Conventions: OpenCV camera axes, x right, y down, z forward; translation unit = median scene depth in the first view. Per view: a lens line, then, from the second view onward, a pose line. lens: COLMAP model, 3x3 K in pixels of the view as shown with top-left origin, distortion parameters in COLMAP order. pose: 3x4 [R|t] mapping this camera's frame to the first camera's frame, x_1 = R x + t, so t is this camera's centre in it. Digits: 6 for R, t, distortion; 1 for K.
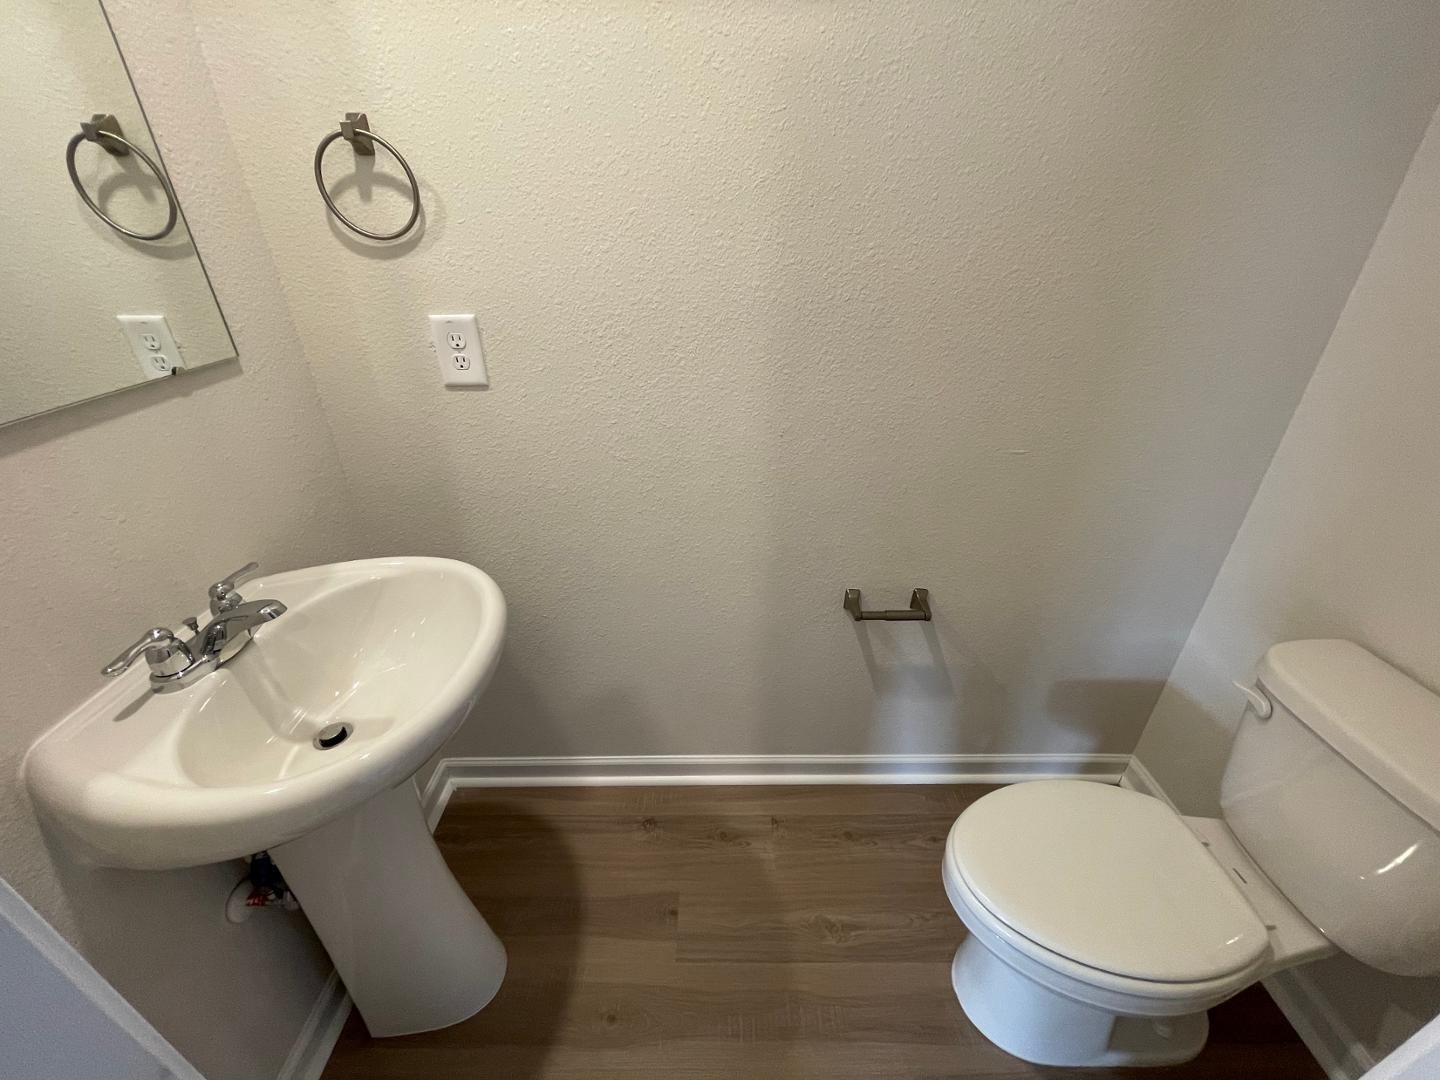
lens RADIAL K [[586.5, 0, 711.1], [0, 586.5, 534.5], [0, 0, 1]] dist [0.014027, 0.000971]
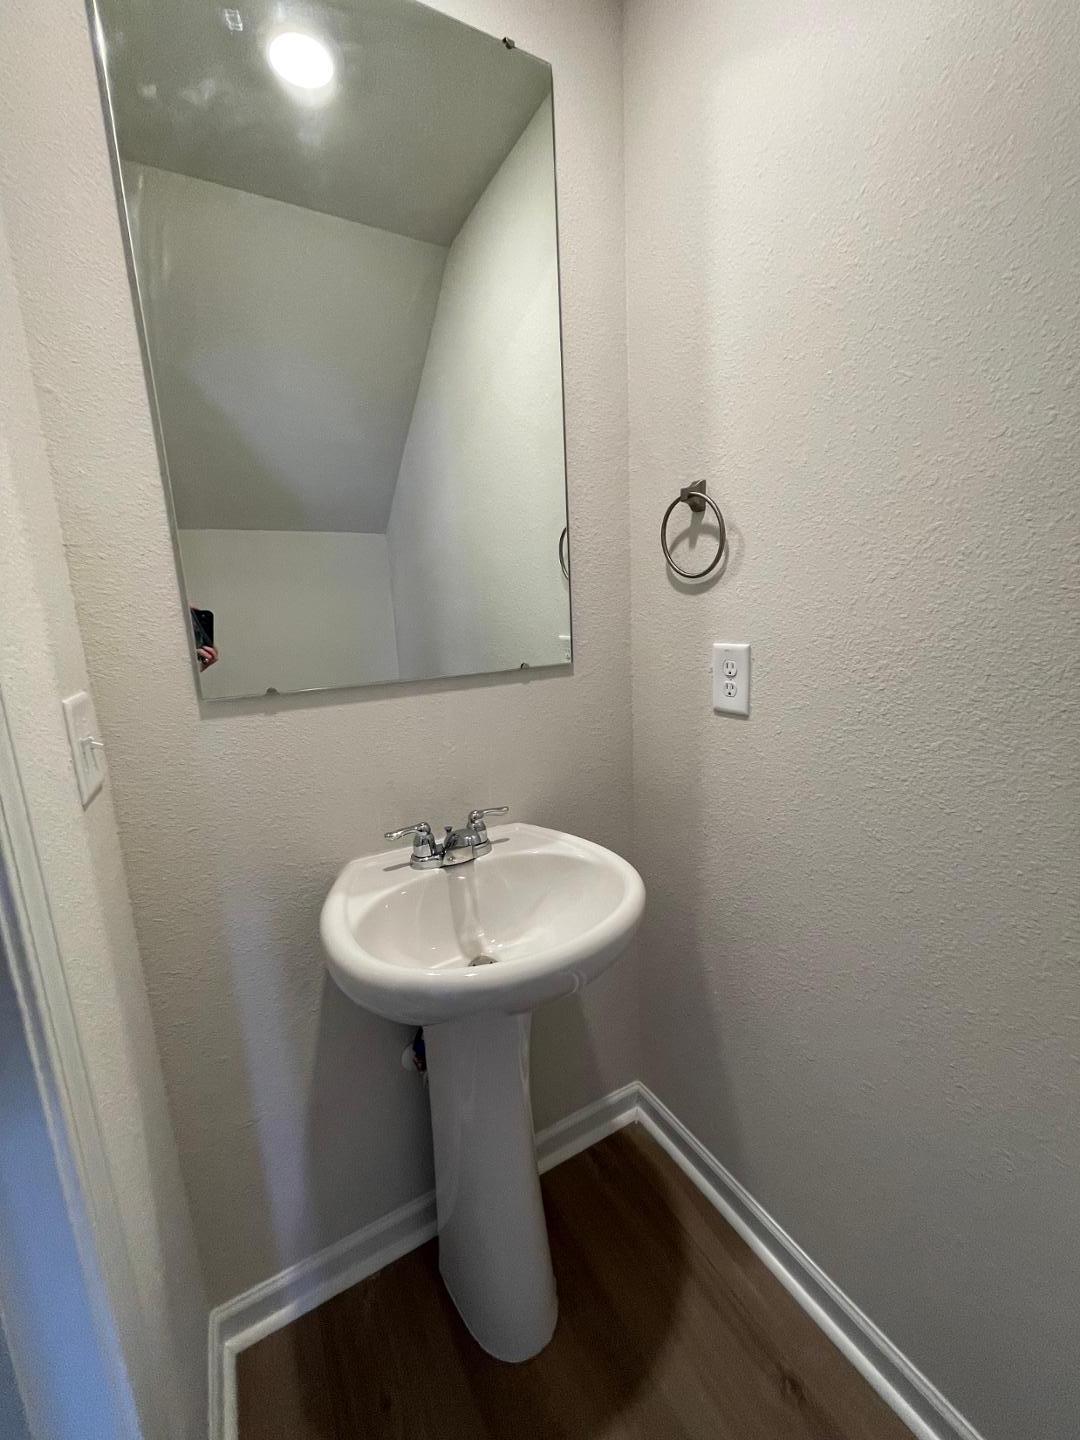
lens RADIAL K [[586.5, 0, 537.8], [0, 586.5, 726.2], [0, 0, 1]] dist [0.014027, 0.000971]
pose [[0.514687, 0.167673, -0.840823, 0.285379], [-0.379103, 0.924120, -0.047774, -0.073675], [0.769011, 0.343347, 0.539198, 0.269730]]
